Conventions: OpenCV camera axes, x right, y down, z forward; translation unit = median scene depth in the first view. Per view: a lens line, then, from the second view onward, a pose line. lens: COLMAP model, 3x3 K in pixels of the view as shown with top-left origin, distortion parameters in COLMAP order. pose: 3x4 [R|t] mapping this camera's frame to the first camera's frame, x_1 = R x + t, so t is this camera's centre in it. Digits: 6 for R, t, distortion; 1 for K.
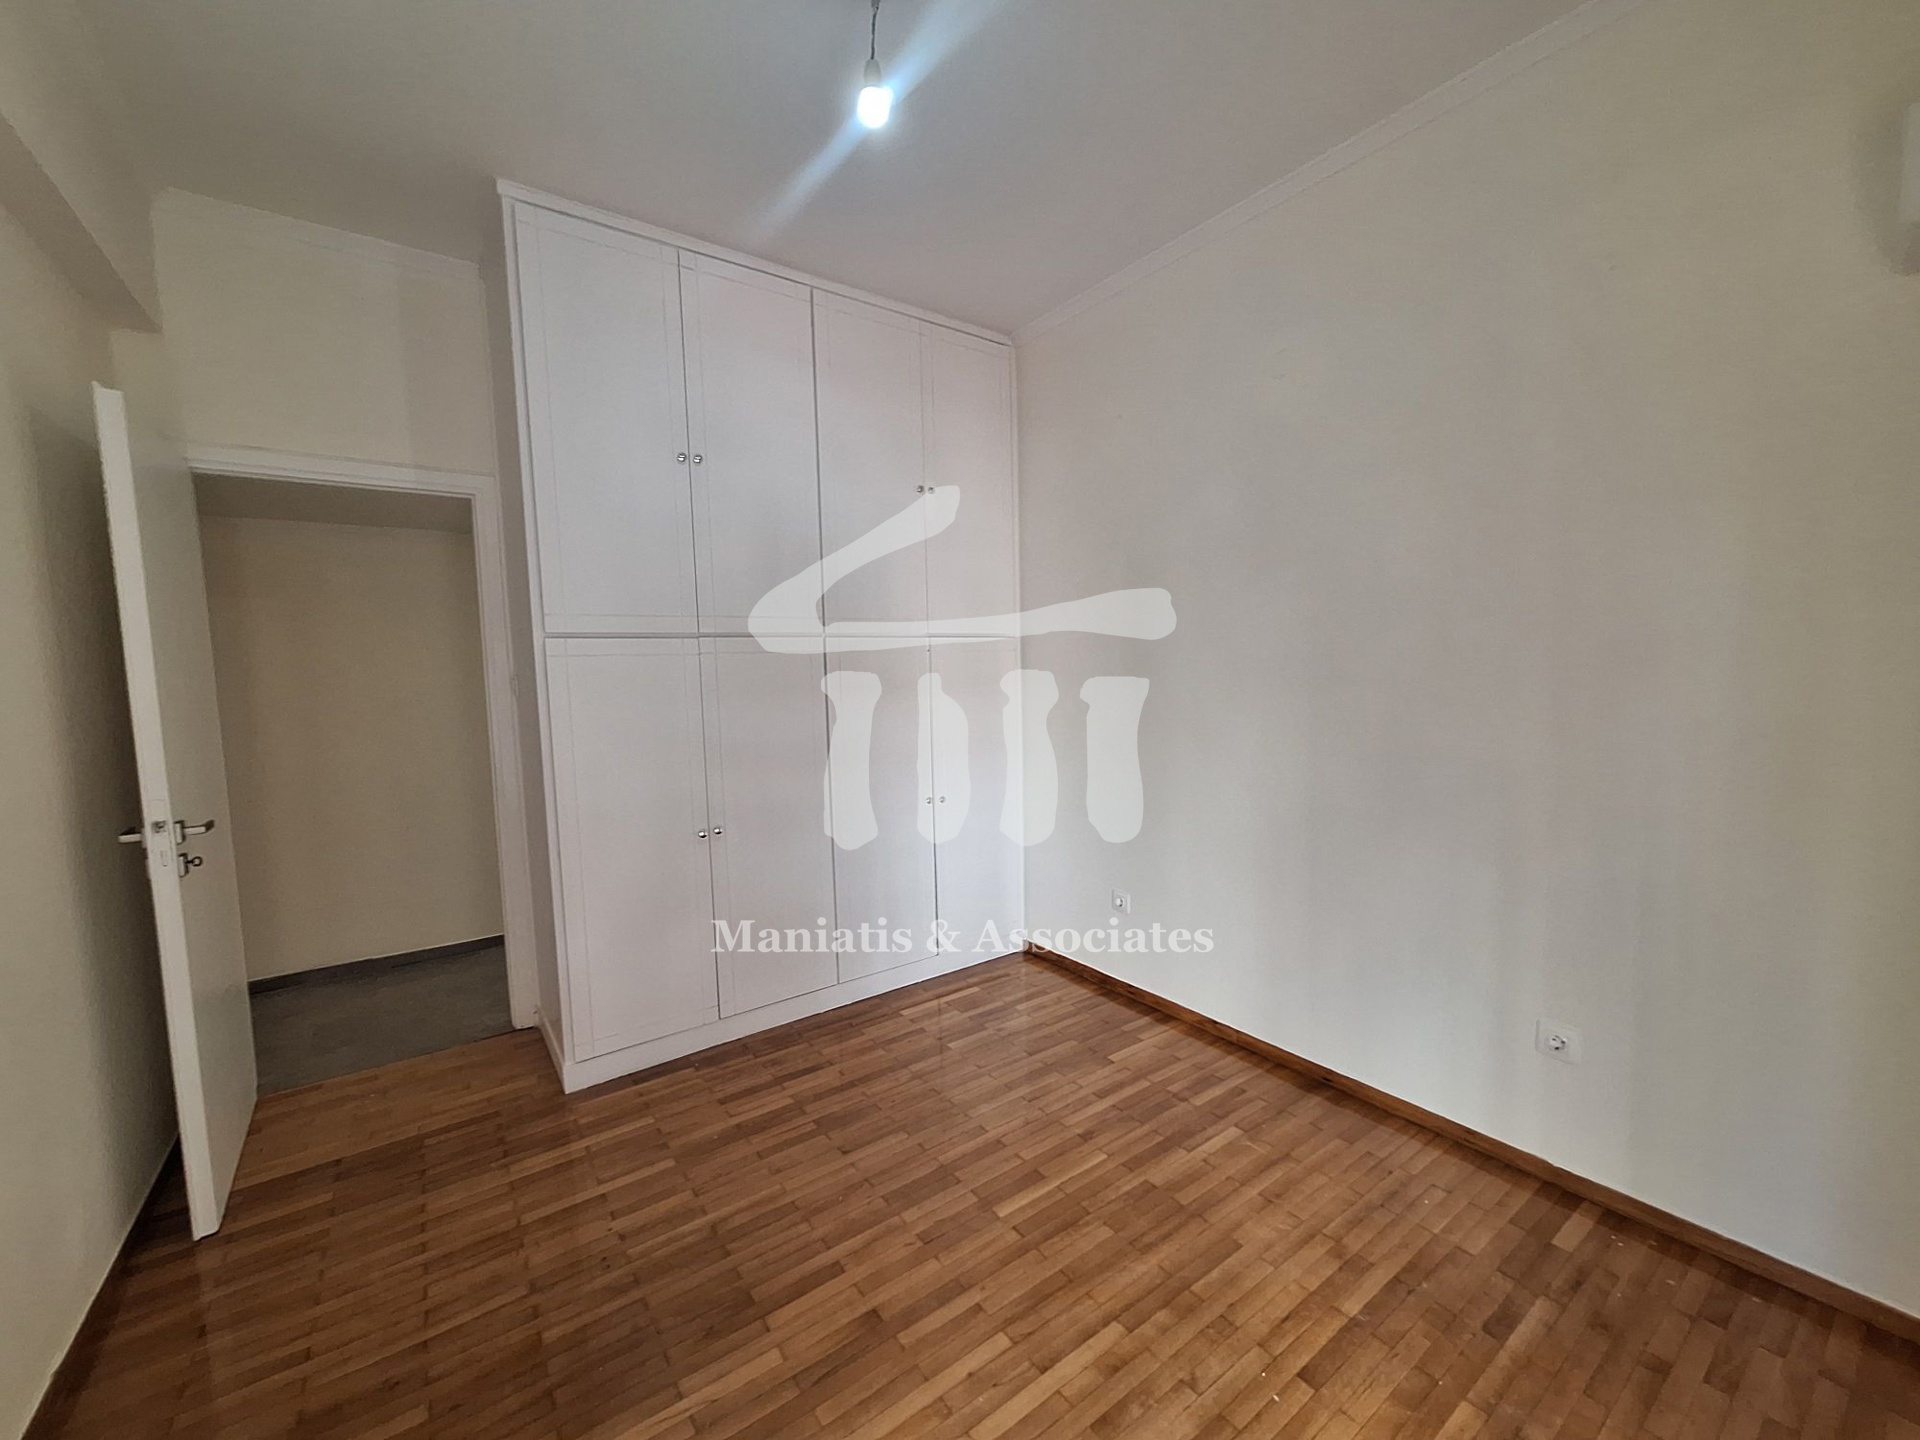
lens RADIAL K [[757.9, 0, 959.8], [0, 757.9, 724.6], [0, 0, 1]] dist [-0.002259, -0.000200]
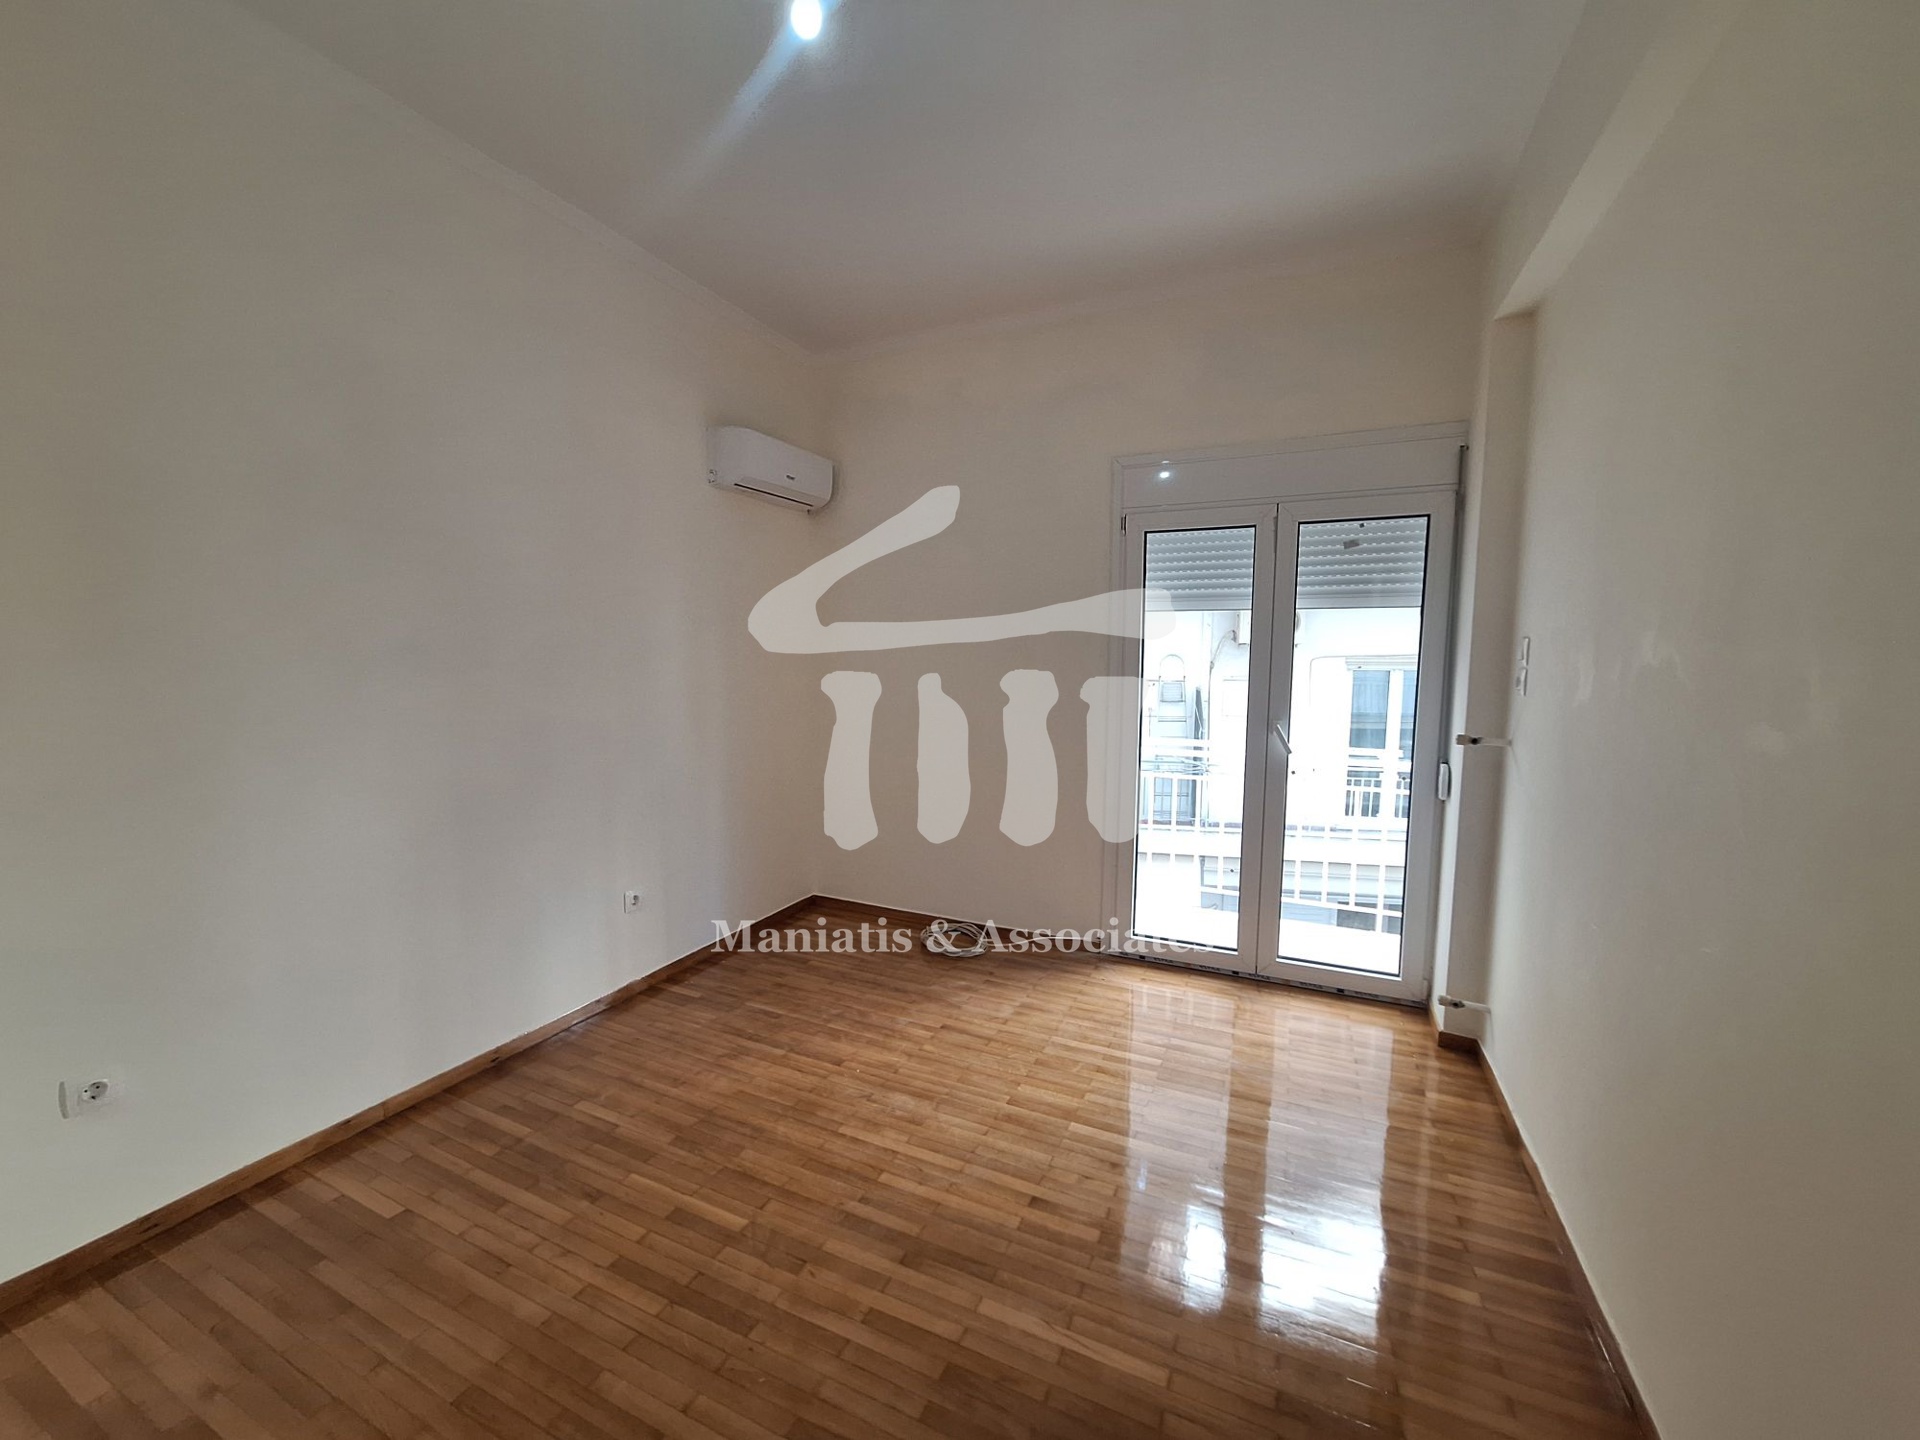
lens RADIAL K [[757.9, 0, 954.9], [0, 757.9, 722.0], [0, 0, 1]] dist [-0.002259, -0.000200]
pose [[-0.487719, -0.062057, 0.870792, -0.942086], [0.070767, 0.991377, 0.110287, -0.070606], [-0.870128, 0.115412, -0.479122, 1.255576]]
